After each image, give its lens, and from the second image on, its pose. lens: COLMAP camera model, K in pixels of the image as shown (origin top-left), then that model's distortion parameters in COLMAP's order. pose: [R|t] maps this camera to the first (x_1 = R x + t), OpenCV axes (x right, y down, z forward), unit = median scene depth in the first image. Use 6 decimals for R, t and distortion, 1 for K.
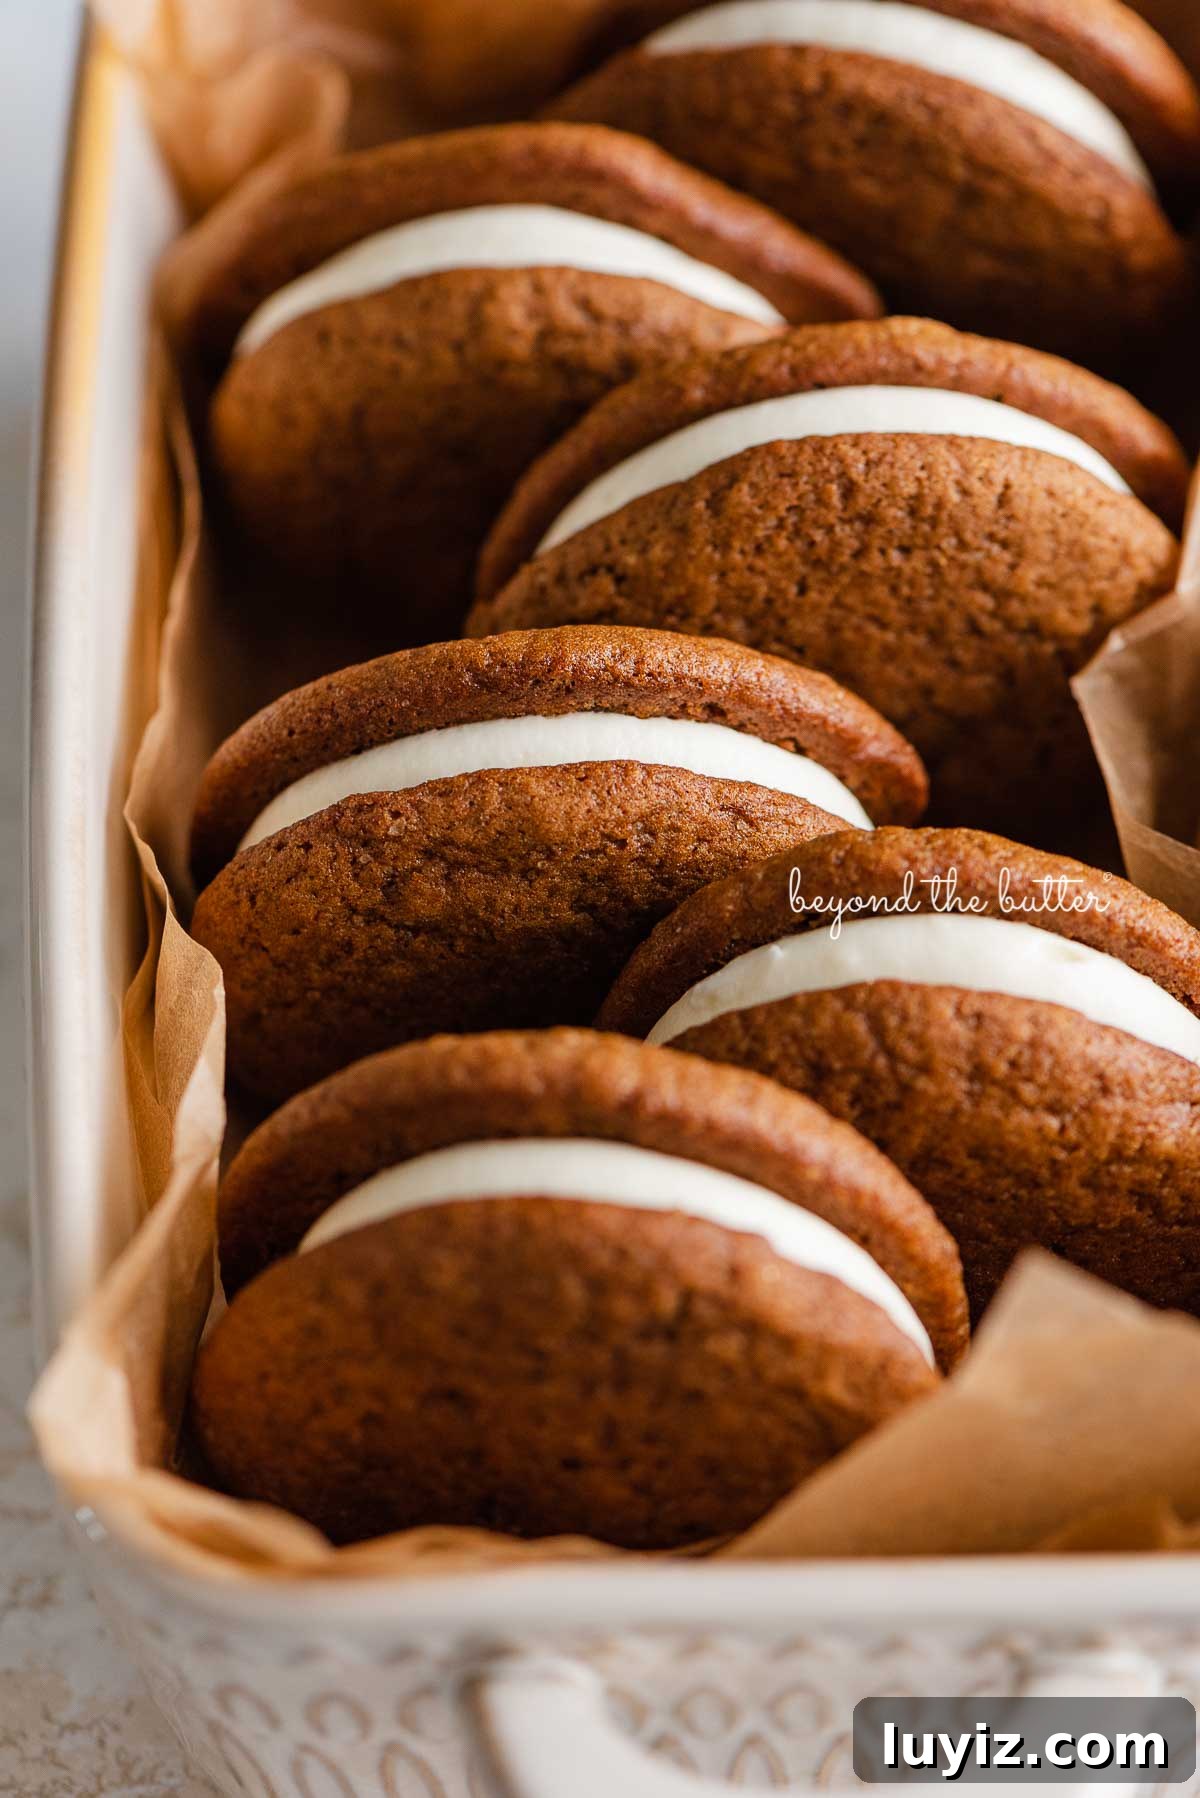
lens RADIAL K [[6479.8, 0, 600.0], [0, 6479.8, 899.0], [0, 0, 1]] dist [0.041626, -3.162743]
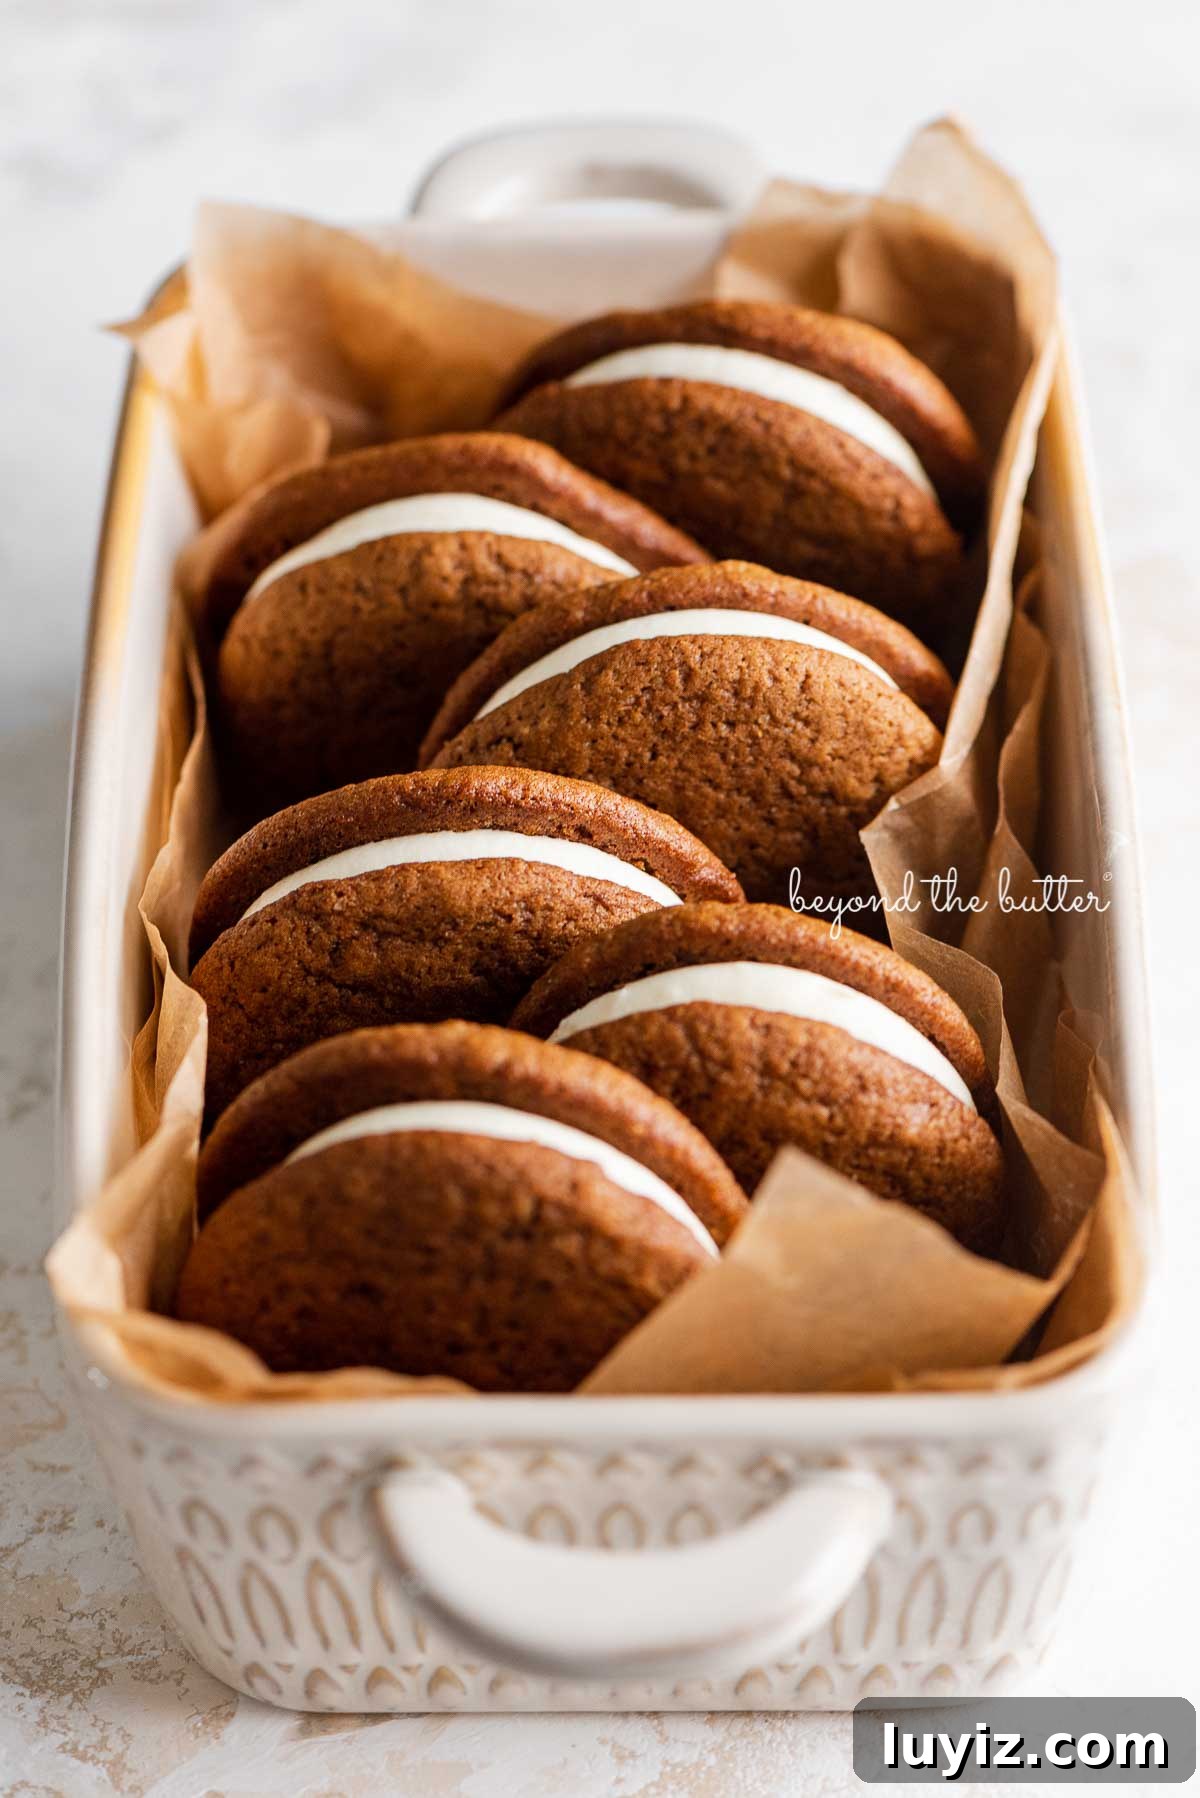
lens RADIAL K [[6166.4, 0, 600.0], [0, 6166.4, 899.0], [0, 0, 1]] dist [0.088198, -1.283120]
pose [[0.999740, 0.013975, -0.018039, 0.044254], [-0.016531, 0.988489, -0.150385, 0.175239], [0.015729, 0.150644, 0.988463, -0.249442]]
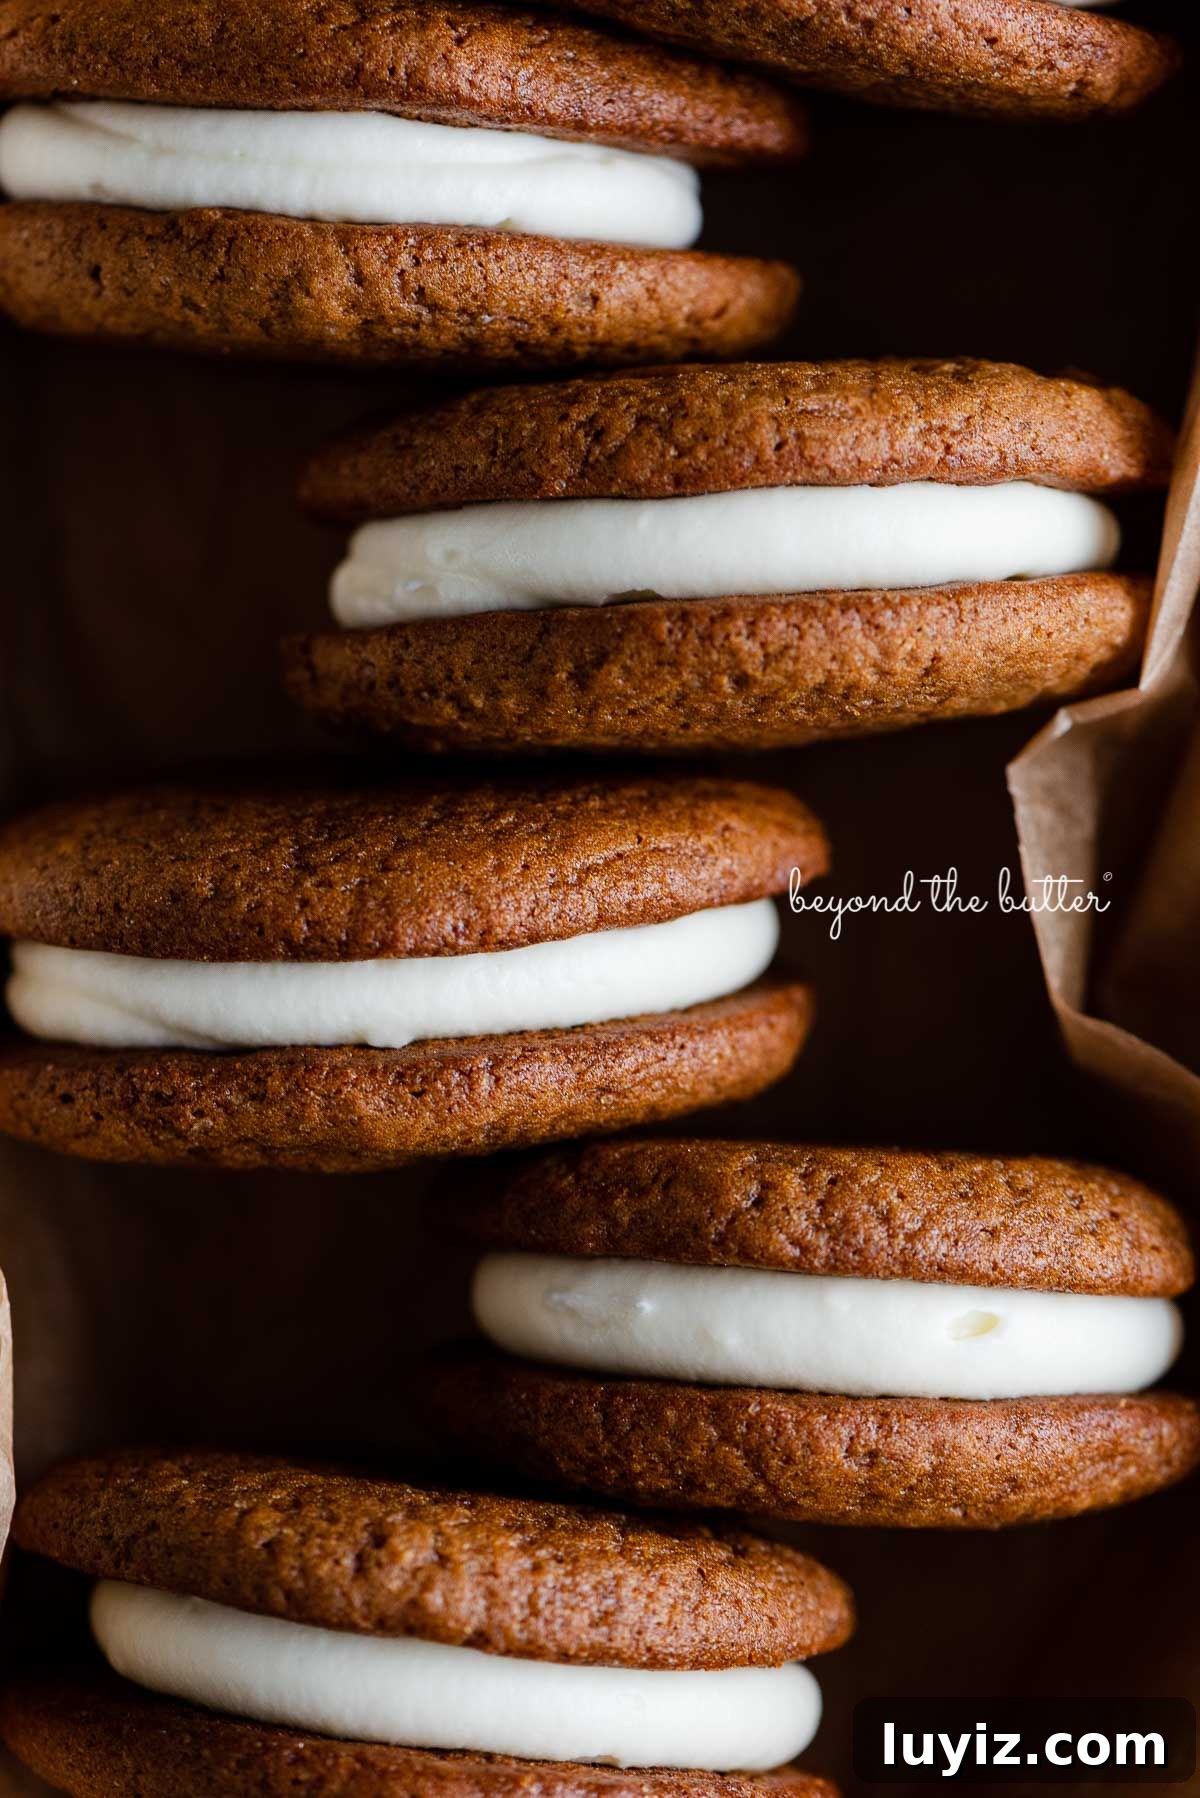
lens RADIAL K [[6479.8, 0, 600.0], [0, 6479.8, 899.0], [0, 0, 1]] dist [0.041626, -3.162743]
pose [[0.999896, -0.000906, 0.014367, 0.008693], [-0.008188, 0.785043, 0.619387, -0.554211], [-0.011840, -0.619441, 0.784954, 0.344142]]
